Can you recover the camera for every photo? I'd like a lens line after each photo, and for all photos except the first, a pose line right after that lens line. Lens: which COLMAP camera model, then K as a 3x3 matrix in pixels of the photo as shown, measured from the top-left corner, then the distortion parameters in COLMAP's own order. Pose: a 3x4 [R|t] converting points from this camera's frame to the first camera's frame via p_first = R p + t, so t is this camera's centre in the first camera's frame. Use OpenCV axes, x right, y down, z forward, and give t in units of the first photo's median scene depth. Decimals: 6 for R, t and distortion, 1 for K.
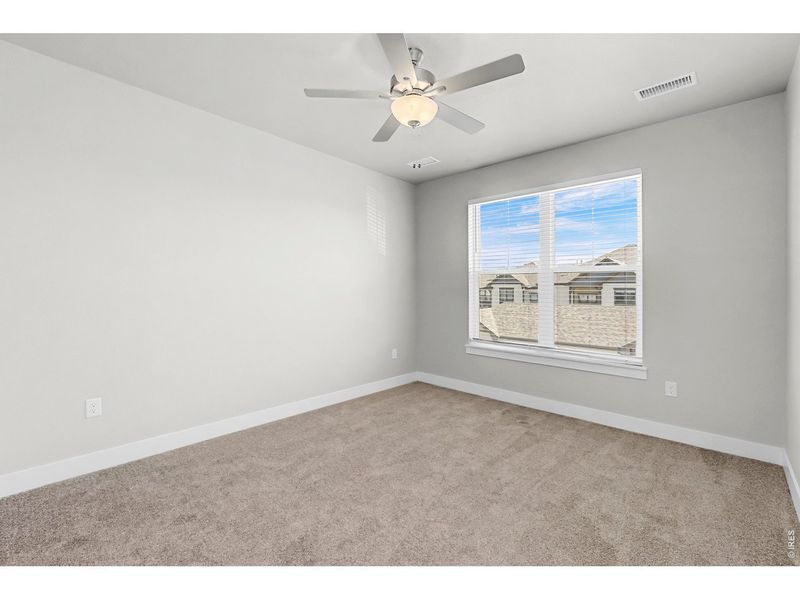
lens RADIAL K [[350.8, 0, 402.6], [0, 350.8, 302.4], [0, 0, 1]] dist [0.002531, -0.000973]
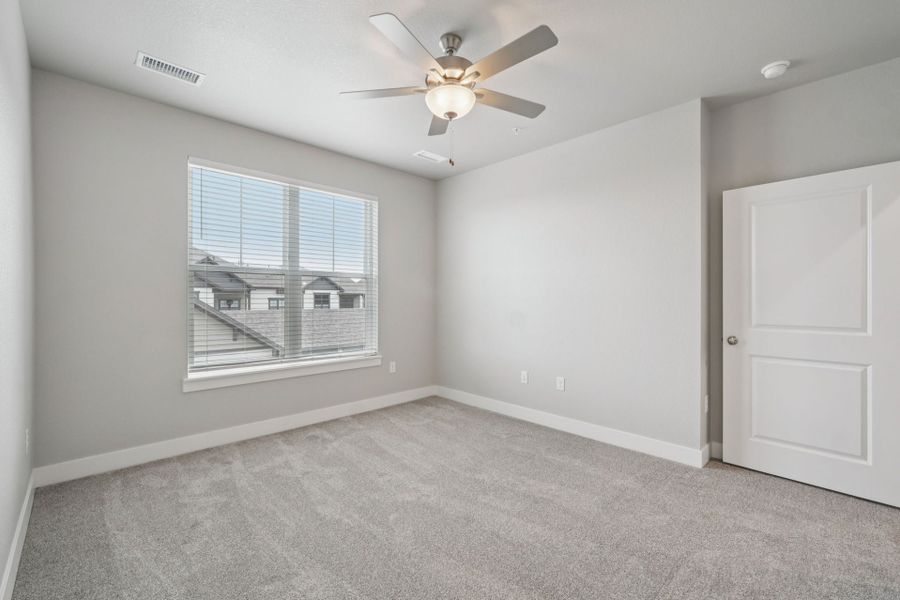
lens RADIAL K [[382.8, 0, 449.9], [0, 382.8, 299.5], [0, 0, 1]] dist [-0.000813, 0.001152]
pose [[0.076351, -0.013511, 0.996989, -0.720443], [0.032755, 0.999402, 0.011035, -0.027028], [-0.996543, 0.031814, 0.076748, 0.683147]]
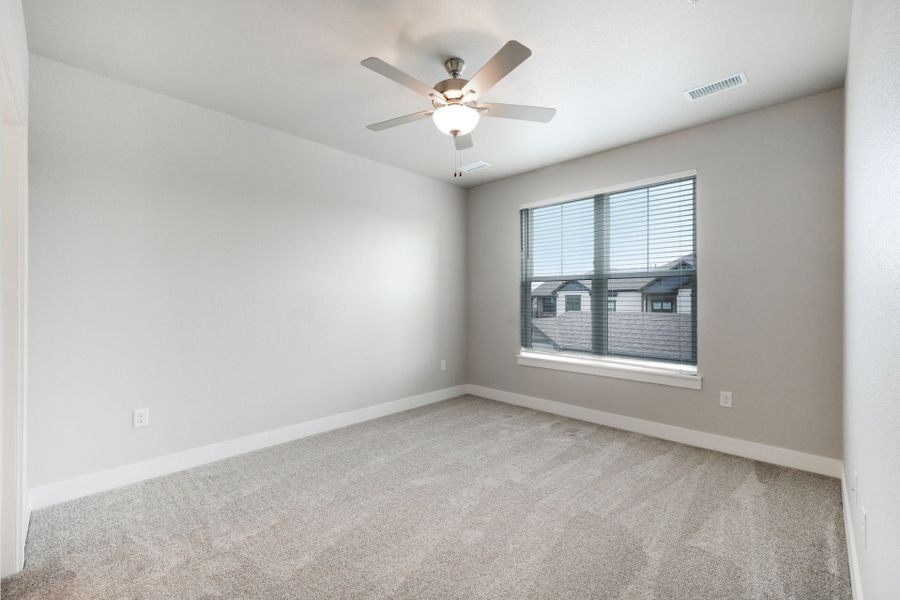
lens RADIAL K [[382.8, 0, 449.9], [0, 382.8, 299.5], [0, 0, 1]] dist [-0.000813, 0.001152]
pose [[0.999244, -0.010093, -0.037552, 0.056759], [0.008790, 0.999358, -0.034725, 0.005014], [0.037878, 0.034369, 0.998691, -0.081911]]
